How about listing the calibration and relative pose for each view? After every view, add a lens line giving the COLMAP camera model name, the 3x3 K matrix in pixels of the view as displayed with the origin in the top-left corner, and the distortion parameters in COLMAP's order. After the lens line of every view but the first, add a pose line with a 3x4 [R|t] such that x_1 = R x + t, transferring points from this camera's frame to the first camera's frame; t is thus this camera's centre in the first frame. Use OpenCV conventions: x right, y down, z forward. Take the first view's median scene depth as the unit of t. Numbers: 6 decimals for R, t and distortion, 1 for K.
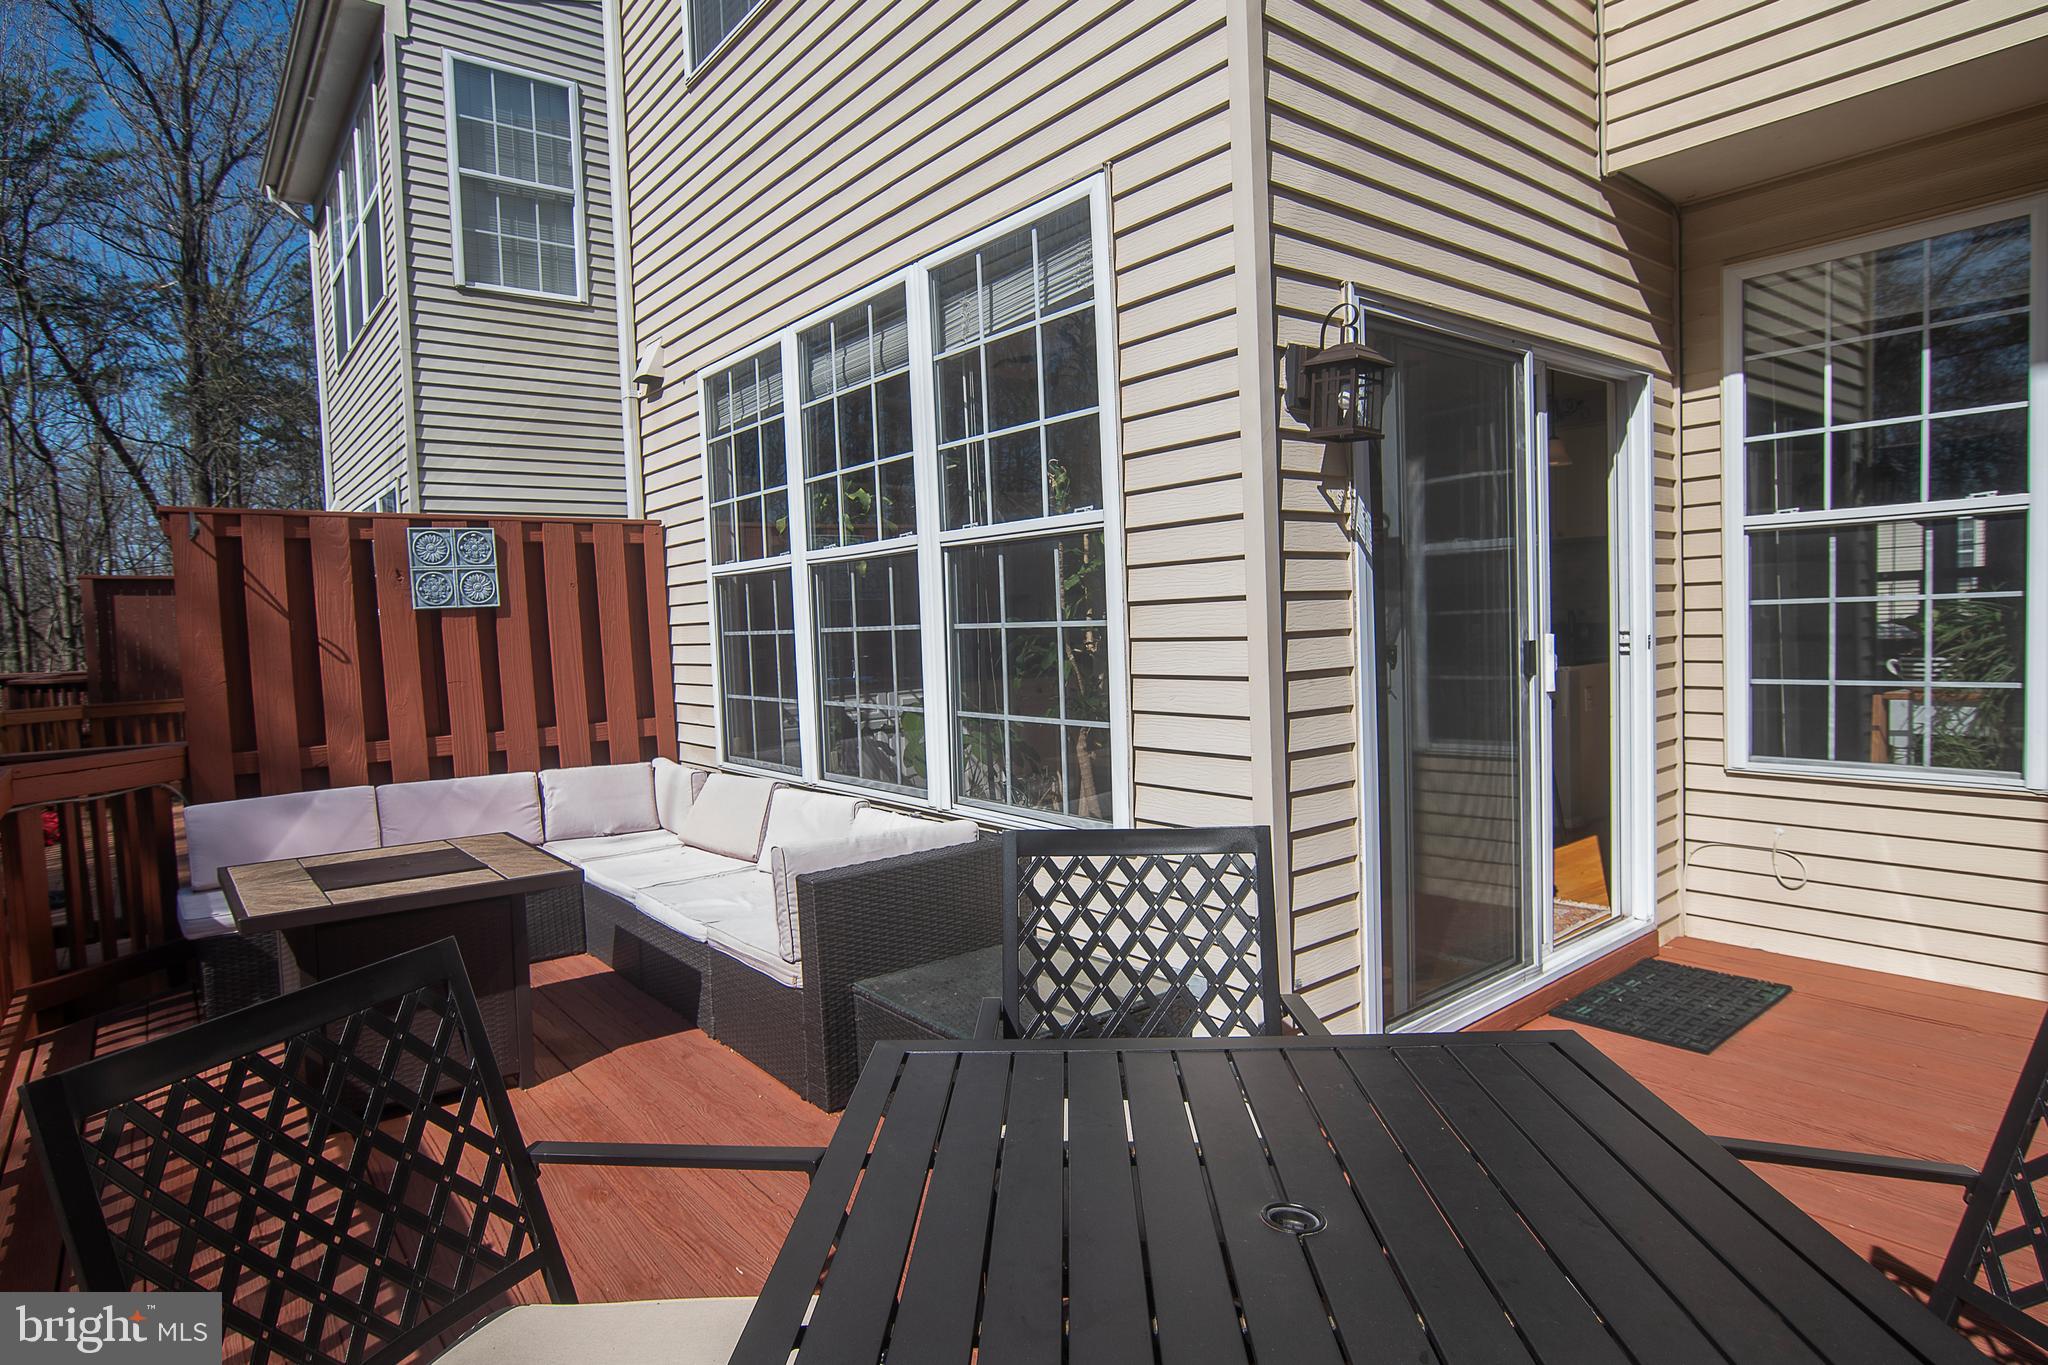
lens RADIAL K [[1107.4, 0, 1022.2], [0, 1107.4, 689.2], [0, 0, 1]] dist [-0.035872, 0.012688]
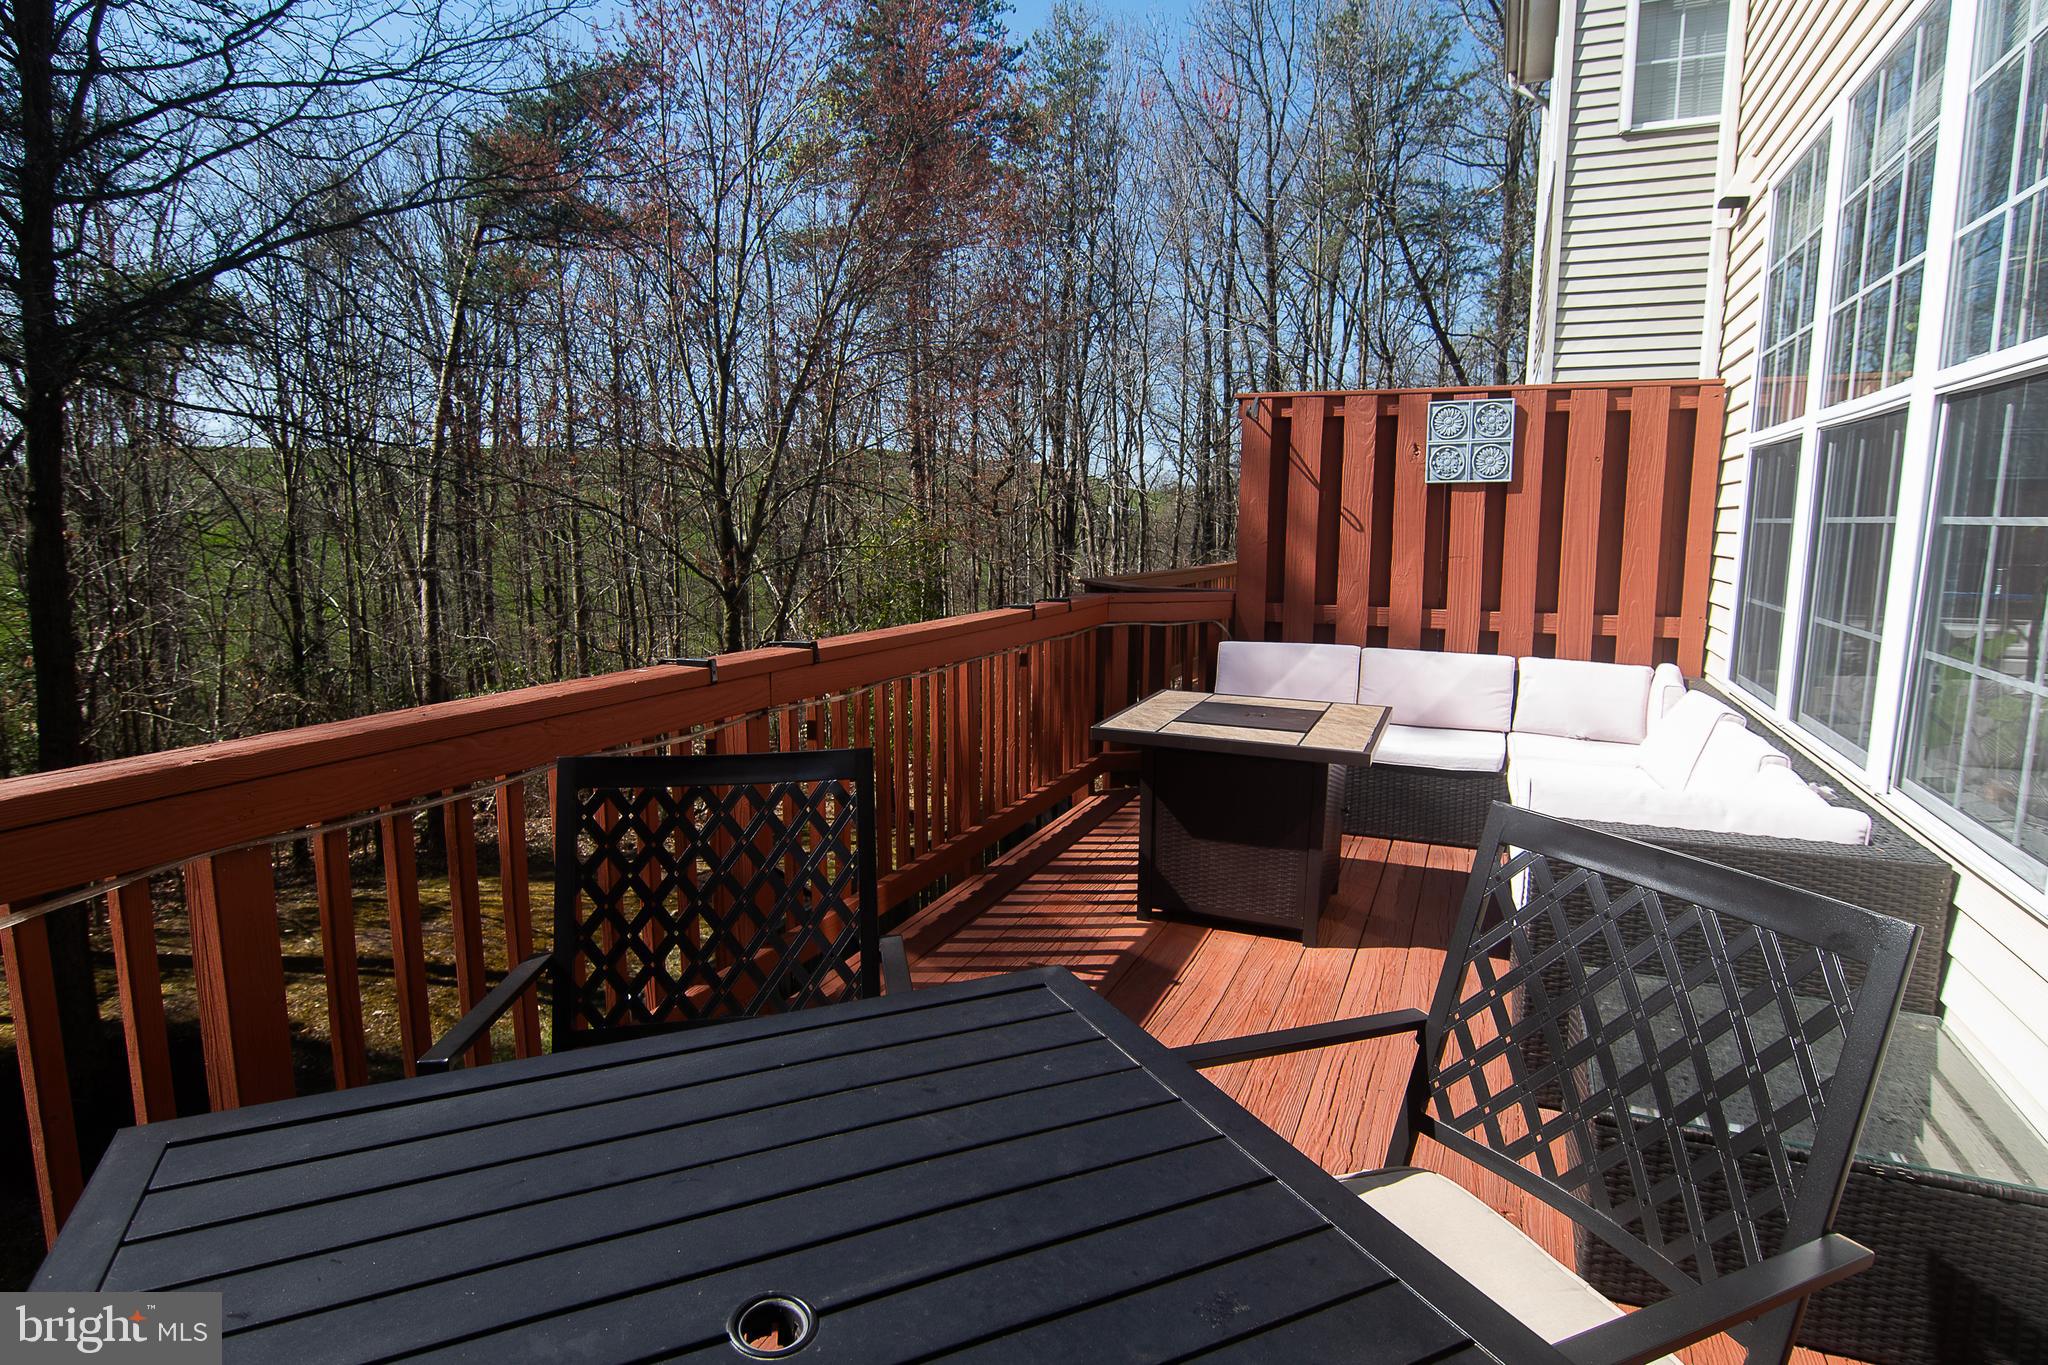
lens RADIAL K [[1107.4, 0, 1022.2], [0, 1107.4, 689.2], [0, 0, 1]] dist [-0.035872, 0.012688]
pose [[0.471363, 0.171376, -0.865128, 0.179321], [-0.076156, 0.985184, 0.153665, -0.011534], [0.878645, -0.006548, 0.477431, 0.163269]]
